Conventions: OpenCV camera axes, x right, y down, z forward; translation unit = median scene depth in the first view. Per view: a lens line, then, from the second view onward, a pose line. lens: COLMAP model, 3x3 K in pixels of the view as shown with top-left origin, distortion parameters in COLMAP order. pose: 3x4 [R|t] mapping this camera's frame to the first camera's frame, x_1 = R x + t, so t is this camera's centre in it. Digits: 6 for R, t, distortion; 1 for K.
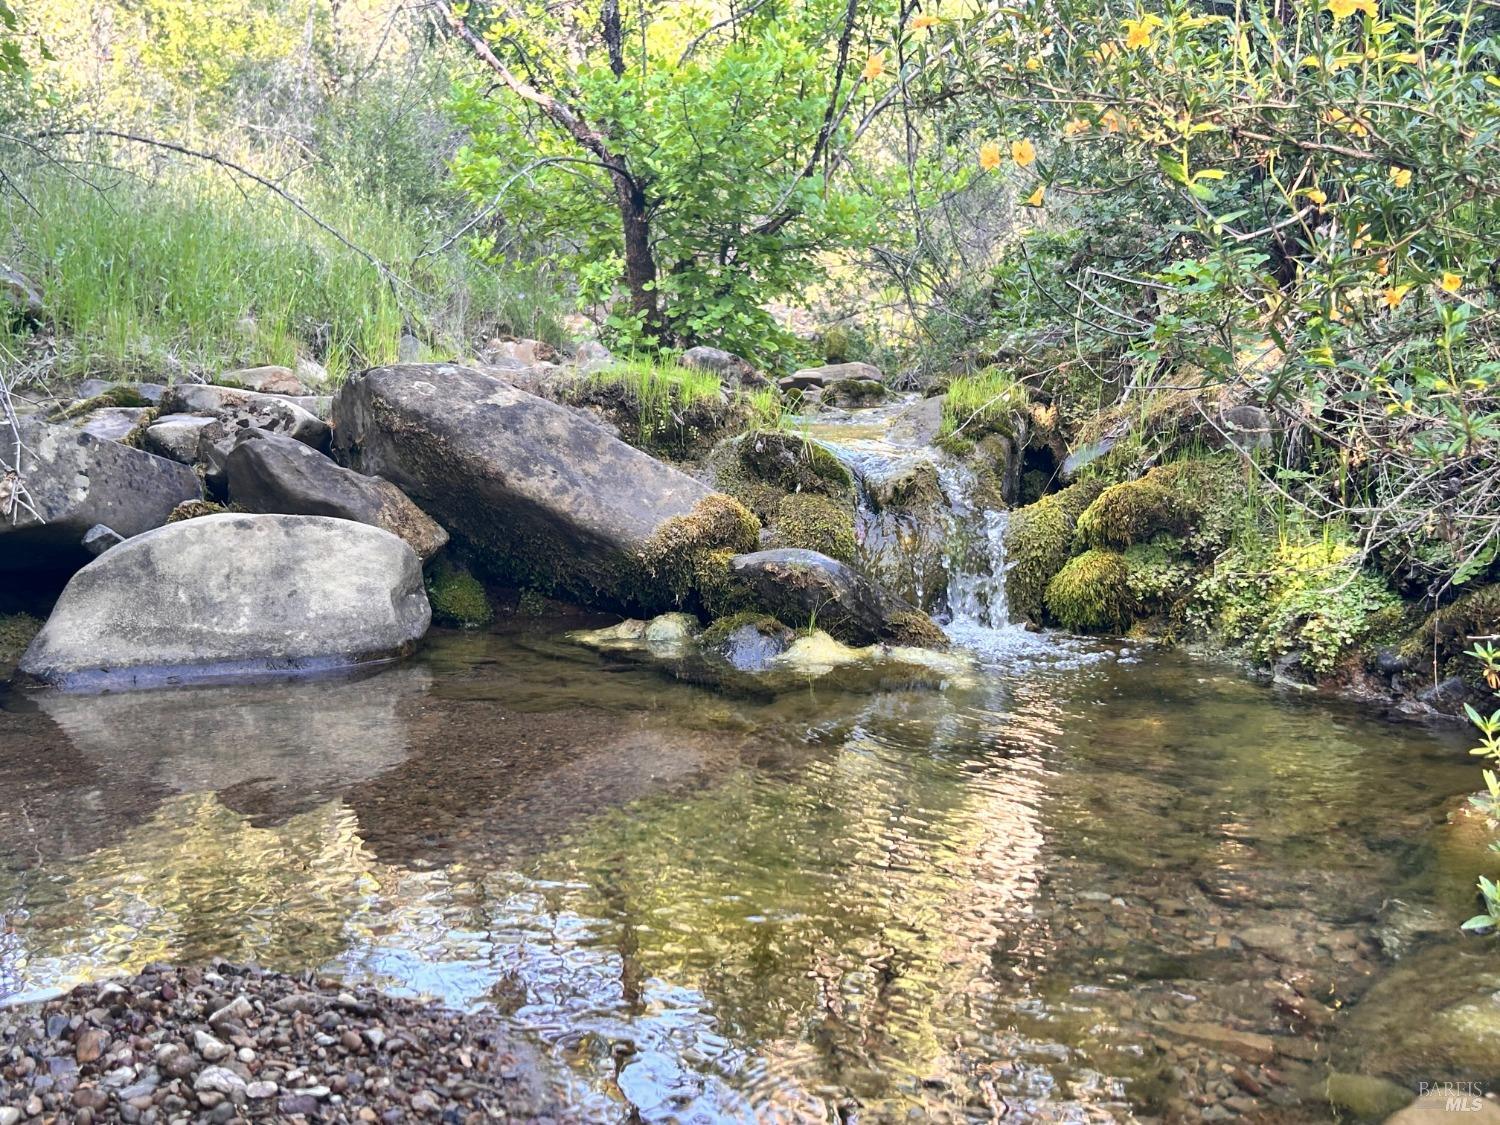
lens RADIAL K [[1590.0, 0, 750.0], [0, 1590.0, 562.5], [0, 0, 1]] dist [0.183727, -0.553231]
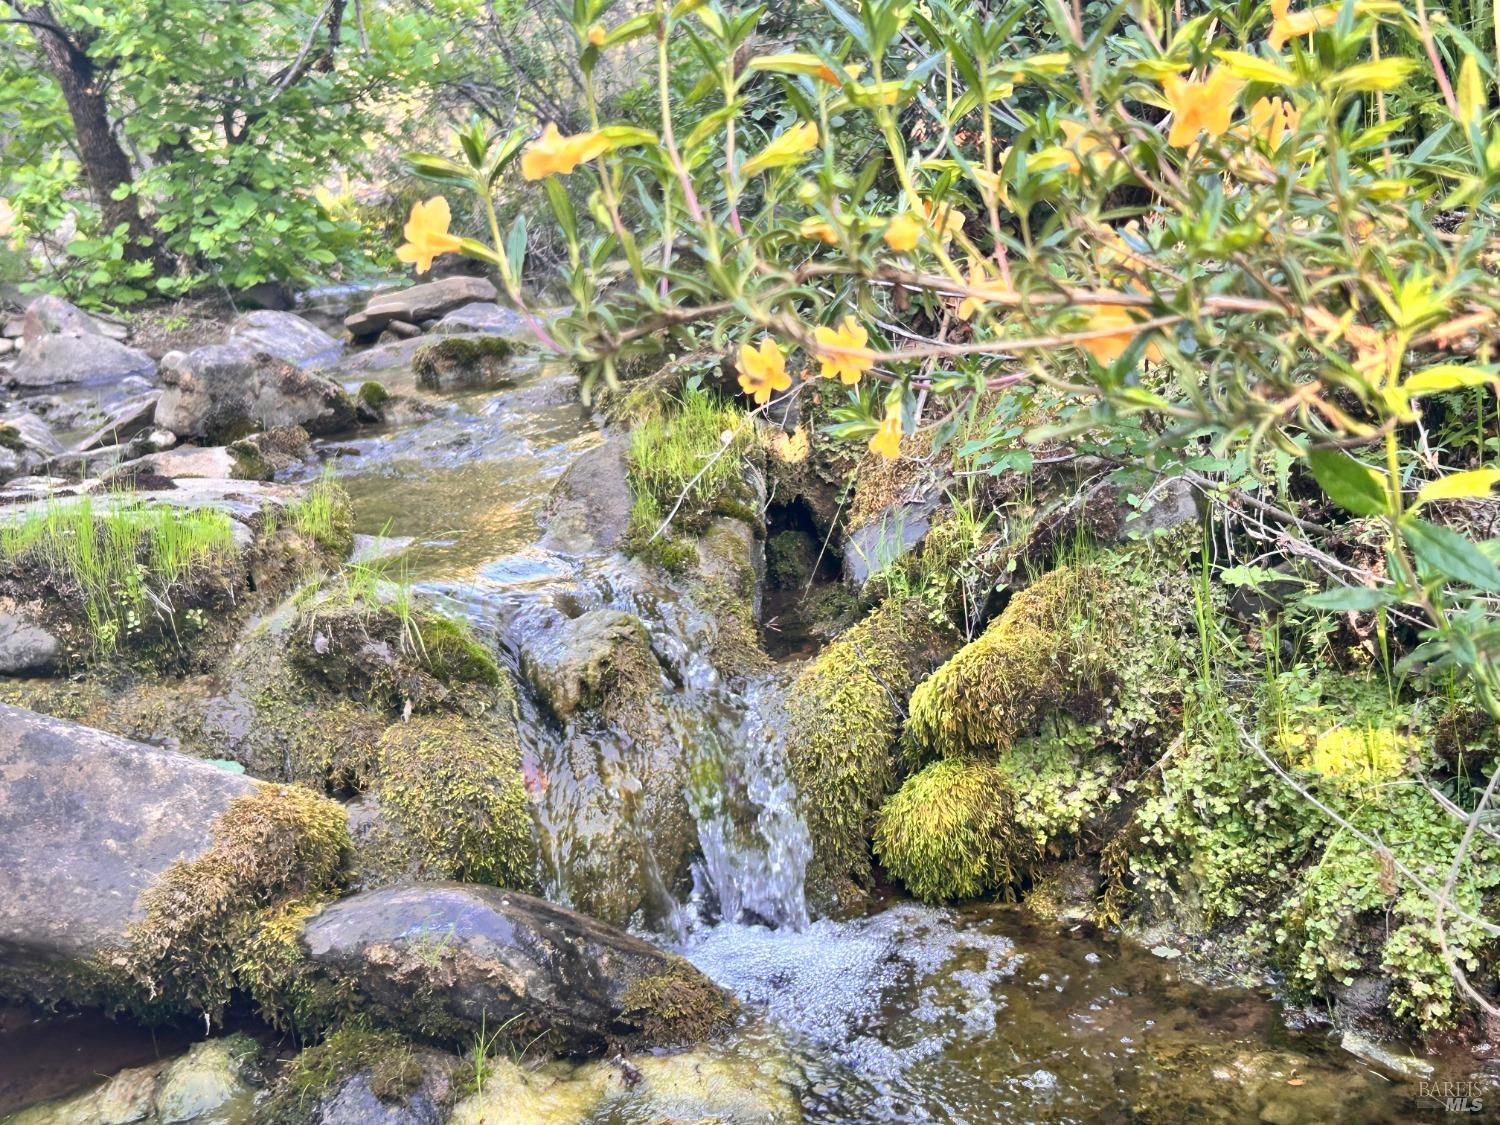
lens RADIAL K [[1974.3, 0, 771.7], [0, 1974.3, 559.1], [0, 0, 1]] dist [0.168251, -0.504793]
pose [[0.965744, -0.174267, 0.192276, 0.032033], [0.159013, 0.982960, 0.092221, -0.155525], [-0.205071, -0.058488, 0.976998, 0.334654]]
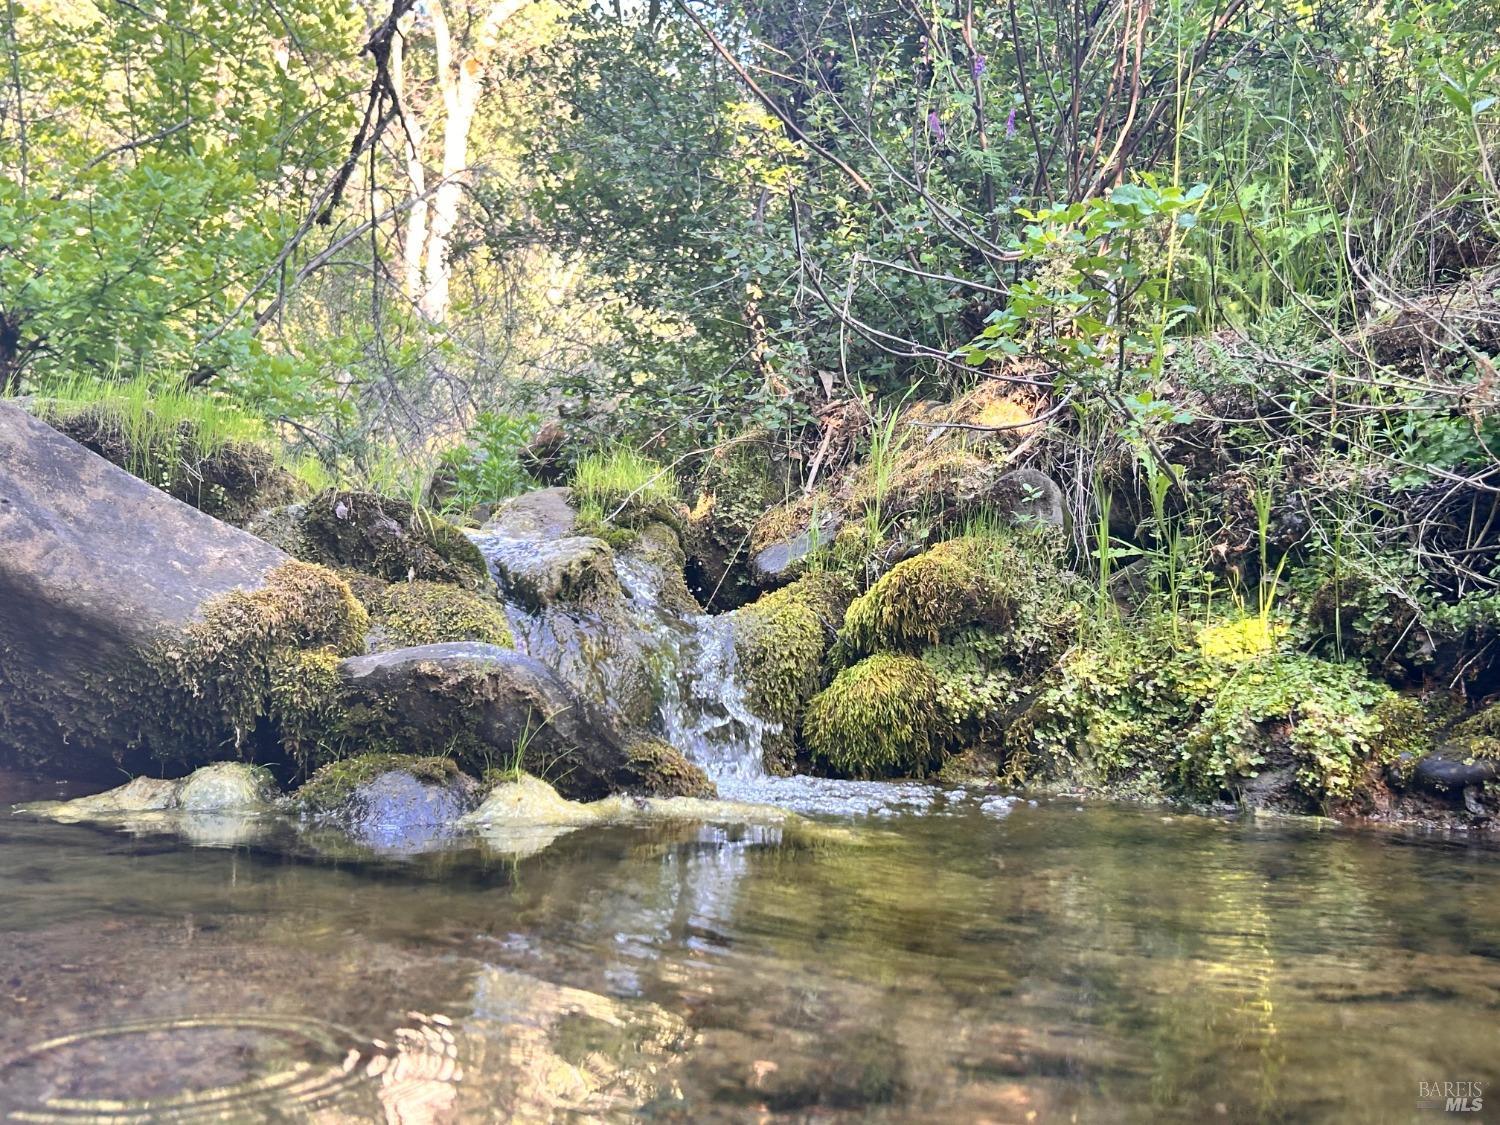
lens RADIAL K [[1563.8, 0, 750.0], [0, 1563.8, 562.5], [0, 0, 1]] dist [0.158148, -0.442991]
pose [[0.920517, 0.026470, 0.389804, -0.098240], [0.035641, 0.987853, -0.151248, 0.052954], [-0.389073, 0.153119, 0.908393, 0.416142]]
